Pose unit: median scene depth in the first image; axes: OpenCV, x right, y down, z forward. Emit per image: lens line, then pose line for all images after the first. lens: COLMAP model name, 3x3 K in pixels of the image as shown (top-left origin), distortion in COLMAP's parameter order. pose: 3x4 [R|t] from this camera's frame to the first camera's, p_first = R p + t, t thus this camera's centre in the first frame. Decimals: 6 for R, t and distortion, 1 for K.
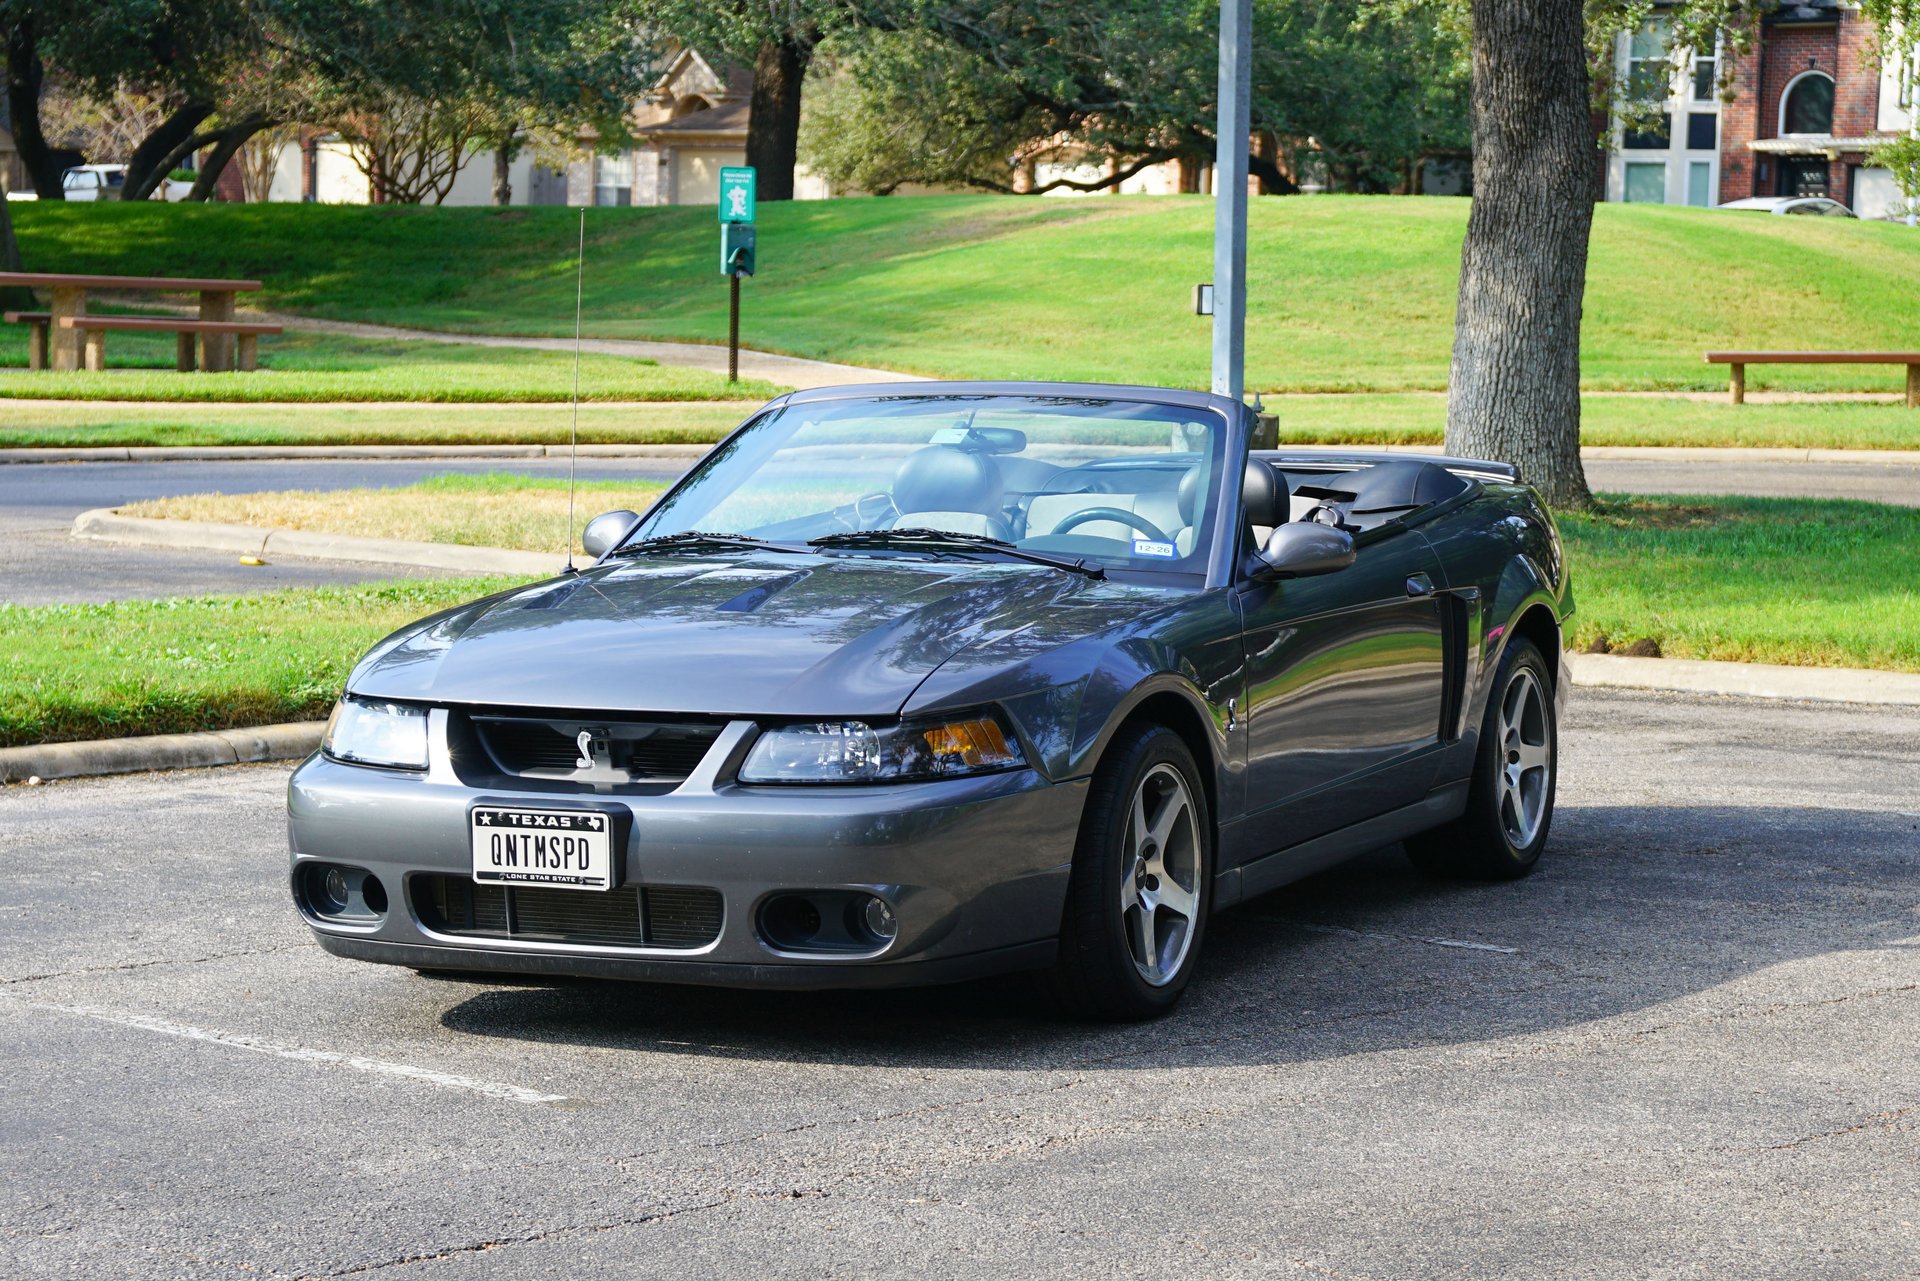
lens RADIAL K [[5073.2, 0, 967.9], [0, 5073.2, 716.2], [0, 0, 1]] dist [0.406092, -0.601881]
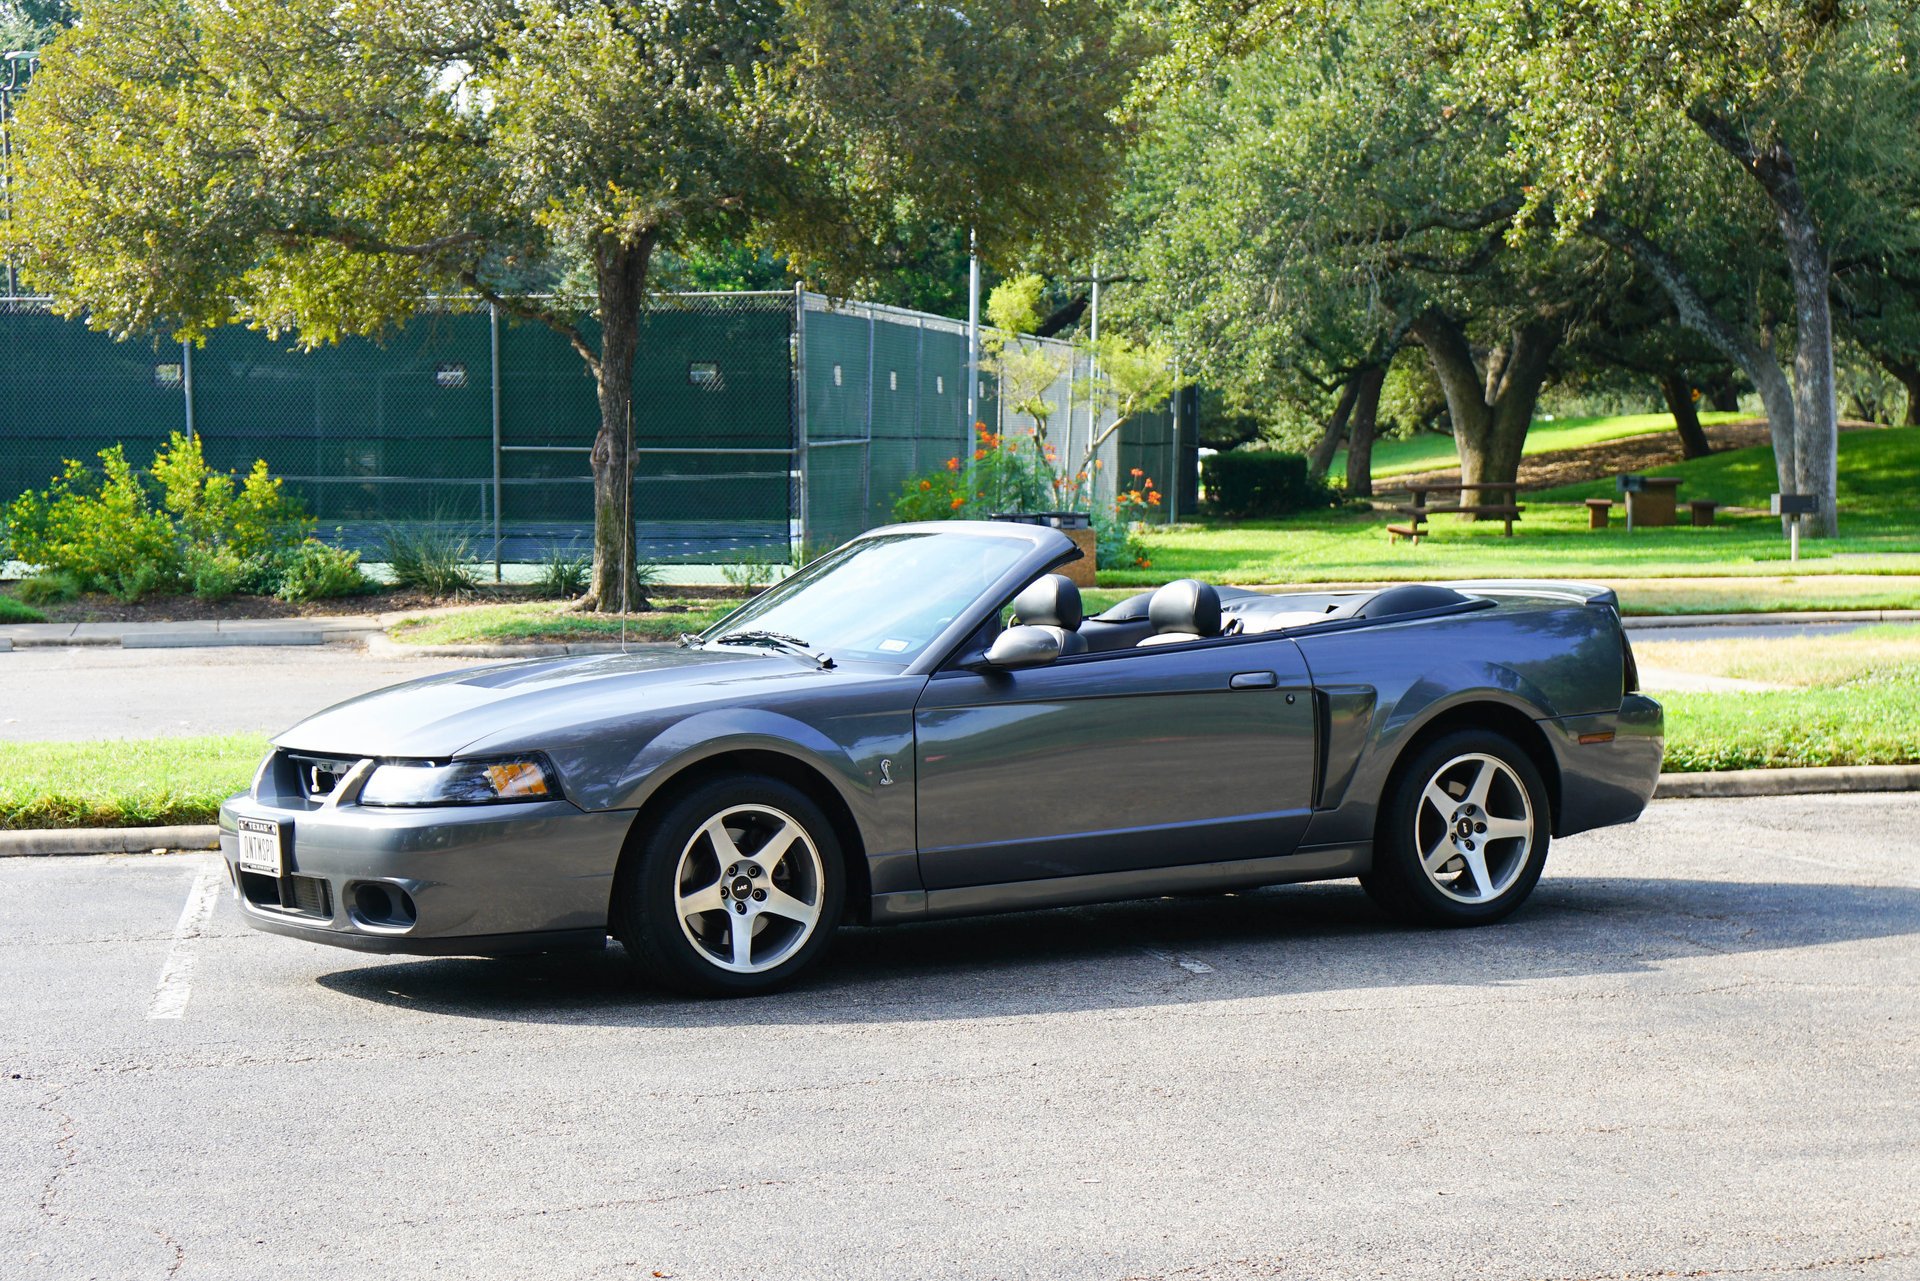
lens RADIAL K [[3989.8, 0, 1027.0], [0, 3989.8, 764.3], [0, 0, 1]] dist [0.221561, -0.155698]
pose [[0.824699, 0.019375, -0.565239, 0.694826], [-0.030904, 0.999464, -0.010830, 0.008234], [0.564726, 0.026399, 0.824856, 0.189121]]
